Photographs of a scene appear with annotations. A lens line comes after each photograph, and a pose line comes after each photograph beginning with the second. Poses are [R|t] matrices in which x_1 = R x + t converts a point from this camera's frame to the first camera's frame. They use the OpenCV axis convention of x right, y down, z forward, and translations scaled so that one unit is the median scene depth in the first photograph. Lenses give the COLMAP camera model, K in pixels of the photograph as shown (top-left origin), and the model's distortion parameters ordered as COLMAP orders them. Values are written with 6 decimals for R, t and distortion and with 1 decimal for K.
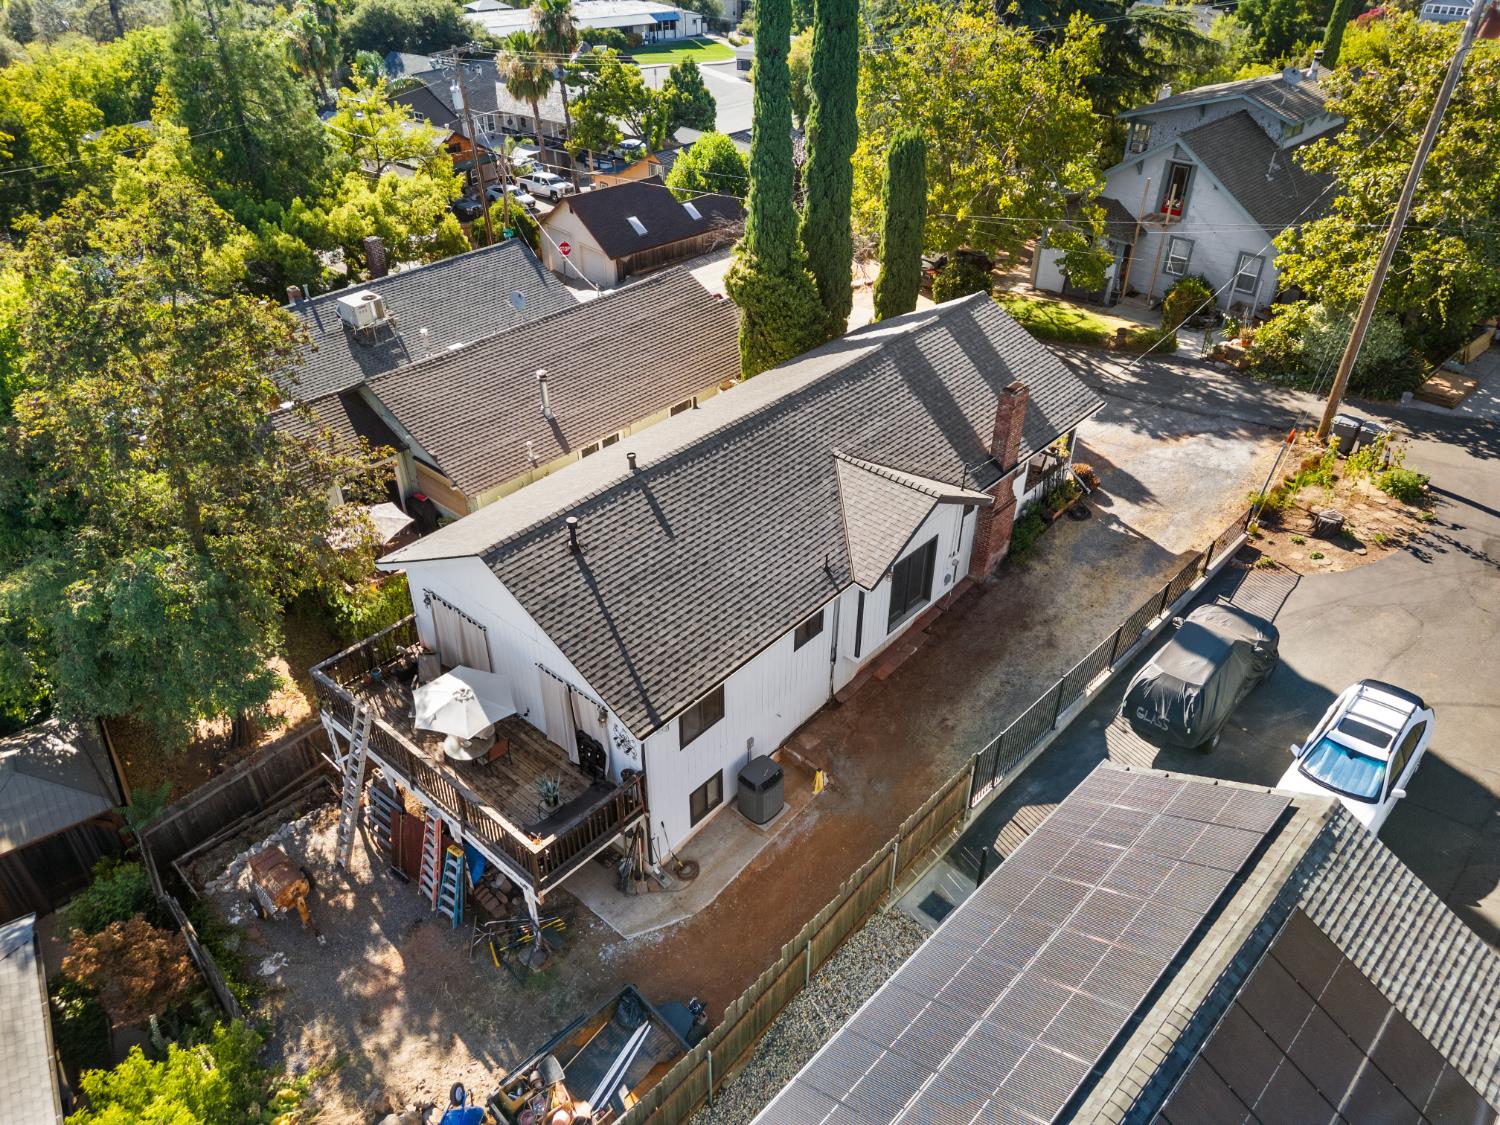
lens RADIAL K [[1062.7, 0, 751.6], [0, 1062.7, 561.7], [0, 0, 1]] dist [0.044129, -0.033833]
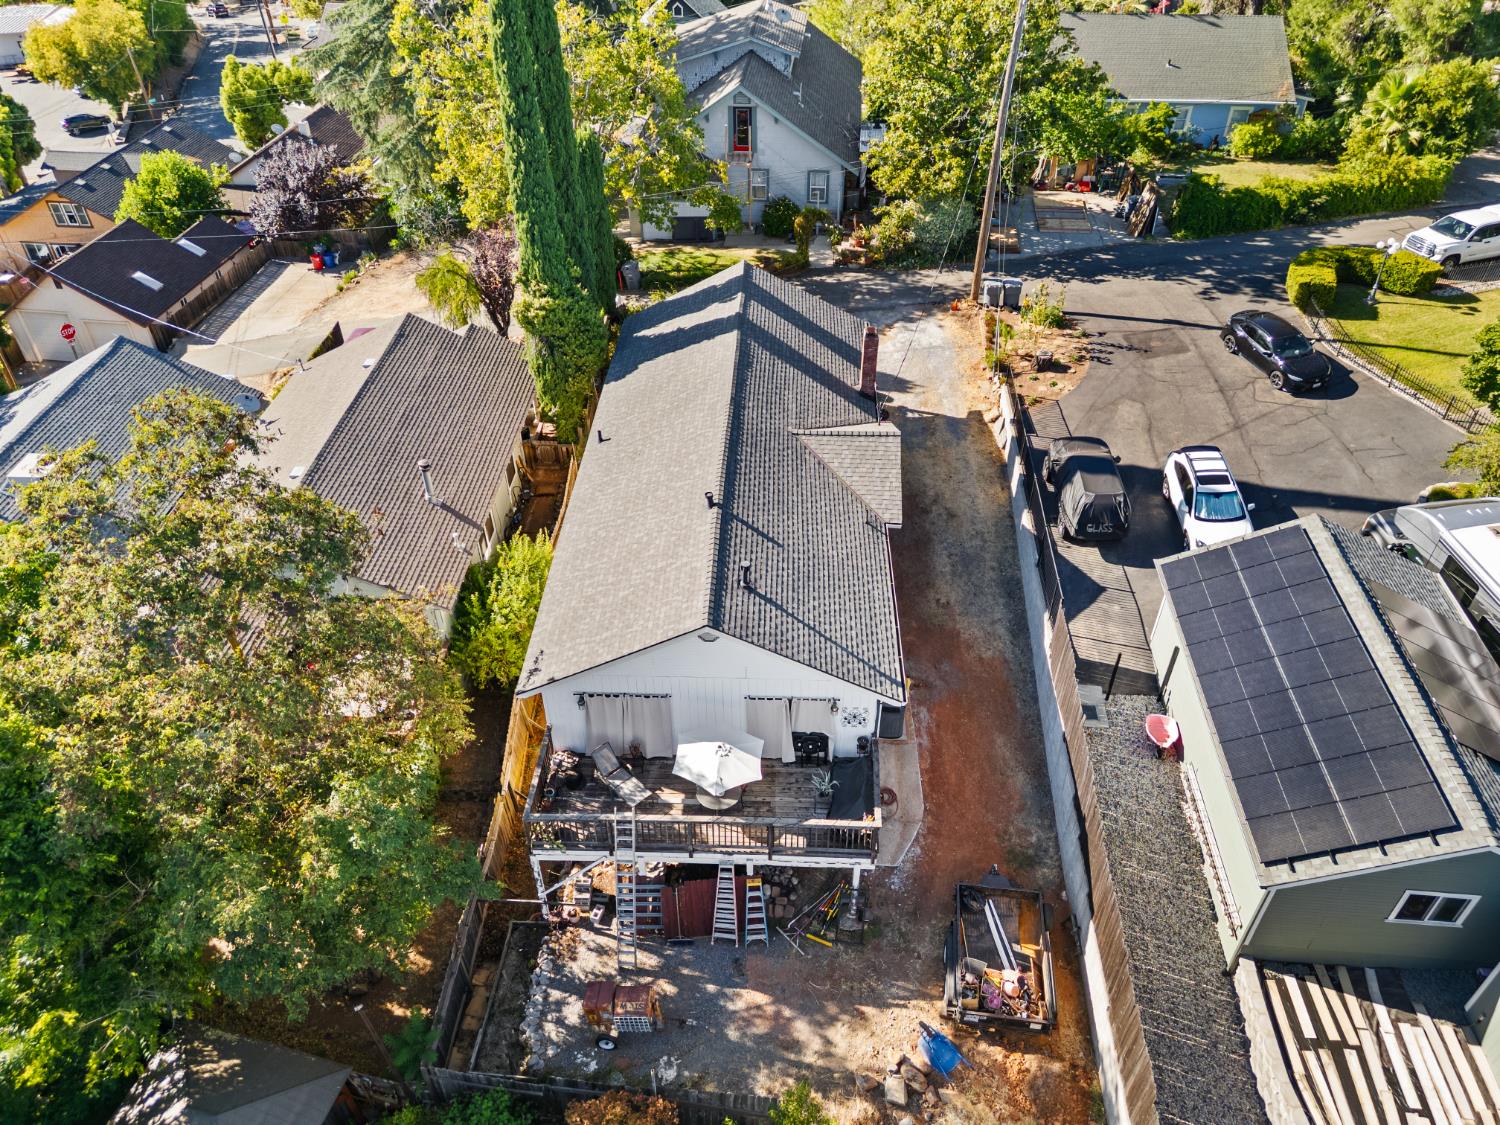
lens RADIAL K [[1062.7, 0, 755.6], [0, 1062.7, 566.7], [0, 0, 1]] dist [0.044129, -0.033833]
pose [[0.773311, -0.403528, 0.489036, -0.506653], [0.365109, 0.914013, 0.176852, -0.163852], [-0.518349, 0.041790, 0.854147, 0.033666]]
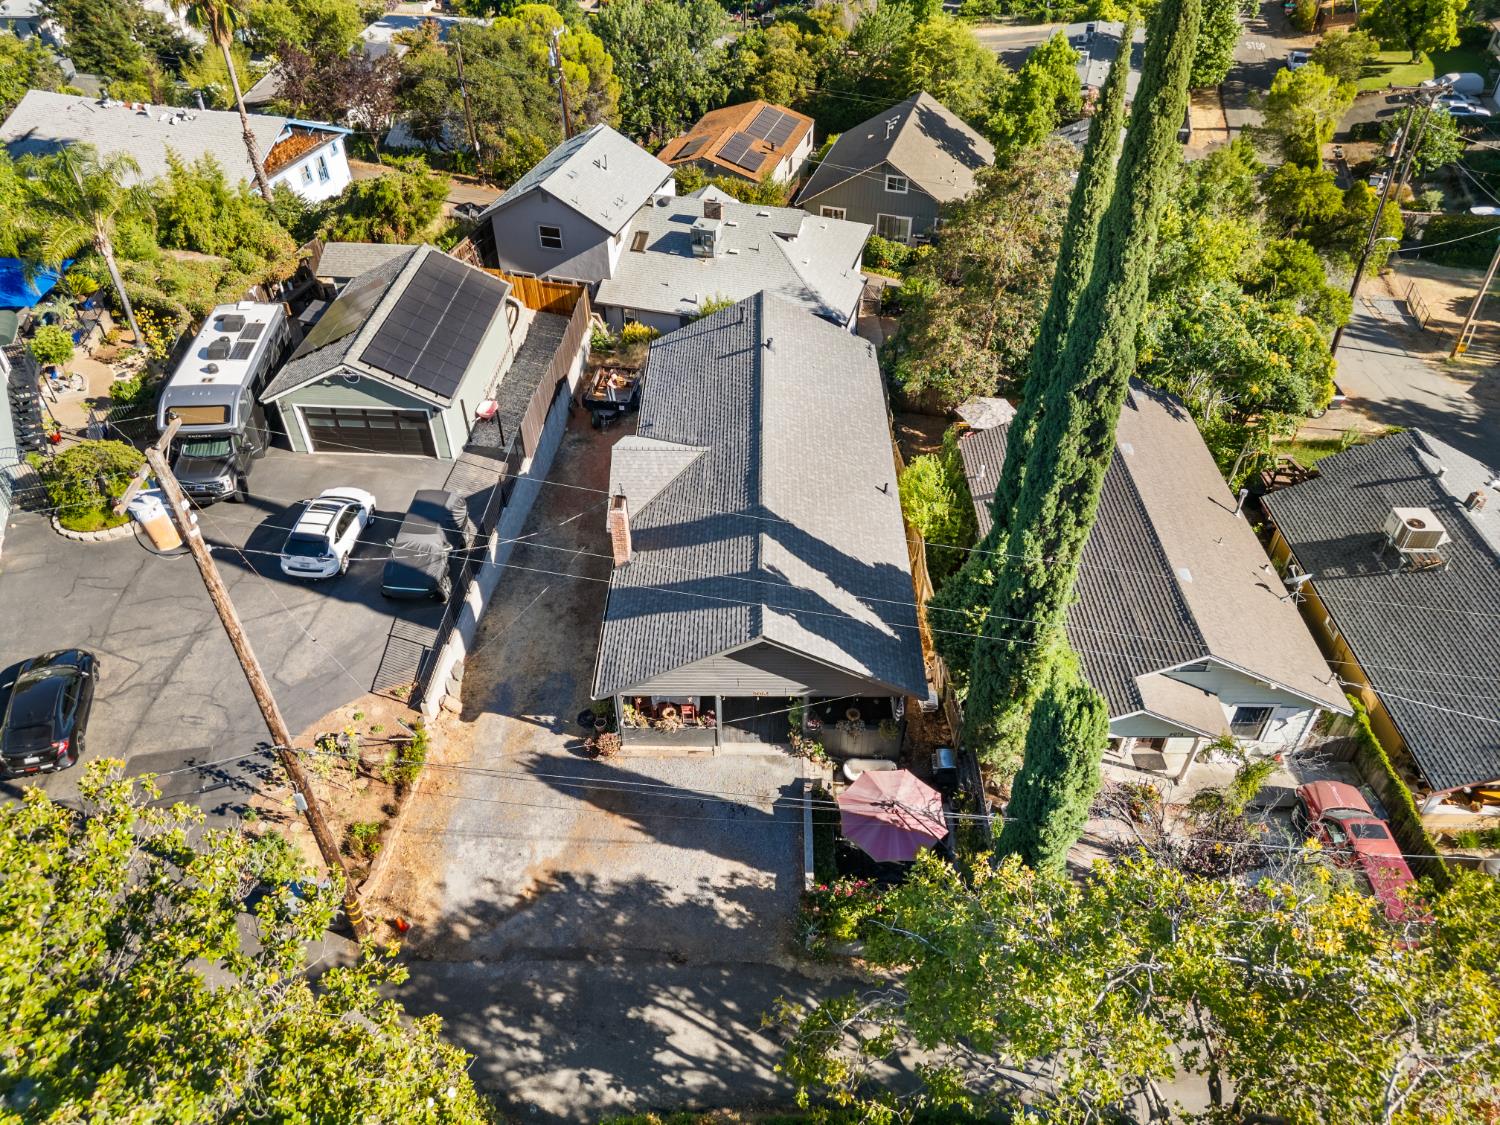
lens RADIAL K [[1062.7, 0, 753.2], [0, 1062.7, 559.7], [0, 0, 1]] dist [0.044129, -0.033833]
pose [[-0.756891, 0.426152, -0.495490, 0.653398], [-0.368484, 0.347889, 0.862087, -1.055840], [0.539756, 0.835085, -0.106284, 1.131202]]
